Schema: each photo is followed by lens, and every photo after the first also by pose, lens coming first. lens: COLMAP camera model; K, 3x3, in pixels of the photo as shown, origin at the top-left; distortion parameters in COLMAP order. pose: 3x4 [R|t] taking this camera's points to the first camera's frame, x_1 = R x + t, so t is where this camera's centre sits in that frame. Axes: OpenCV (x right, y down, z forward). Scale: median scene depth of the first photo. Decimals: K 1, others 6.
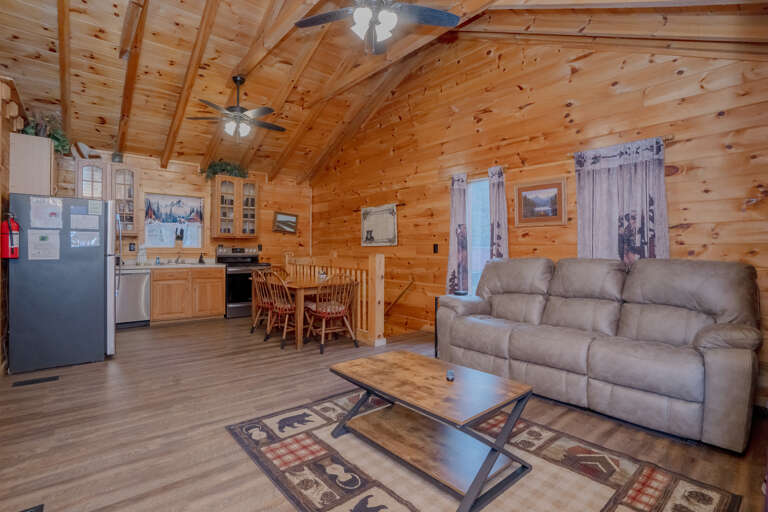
lens RADIAL K [[364.0, 0, 384.0], [0, 364.0, 254.2], [0, 0, 1]] dist [-0.009498, 0.000663]
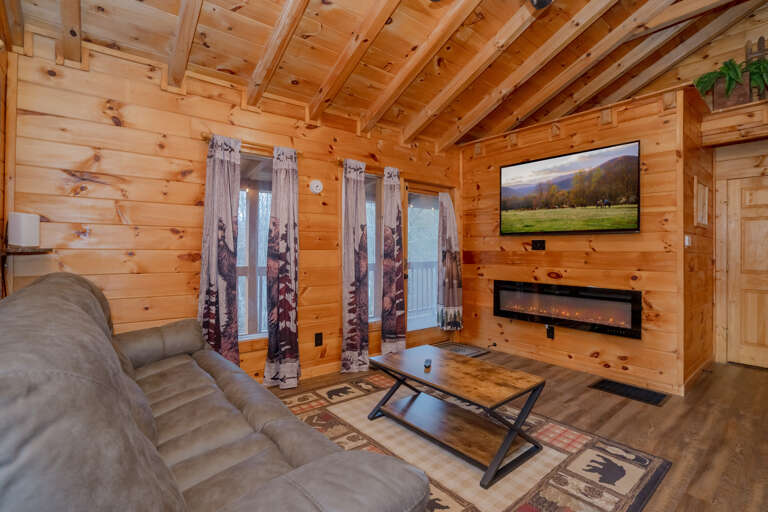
lens RADIAL K [[364.0, 0, 386.2], [0, 364.0, 252.5], [0, 0, 1]] dist [-0.009498, 0.000663]
pose [[-0.999764, -0.020875, 0.006092, 0.305974], [-0.020820, 0.999744, 0.008851, -0.043343], [-0.006275, 0.008722, -0.999942, 2.101346]]
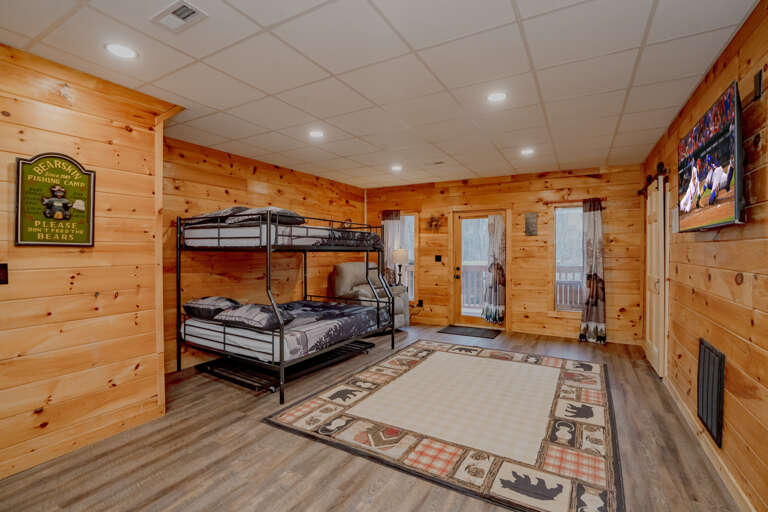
lens RADIAL K [[364.0, 0, 383.5], [0, 364.0, 253.4], [0, 0, 1]] dist [-0.009498, 0.000663]
pose [[-0.312534, -0.030290, 0.949423, -0.949801], [-0.006297, 0.999536, 0.029816, -0.031157], [-0.949886, 0.003340, -0.312580, 1.726101]]
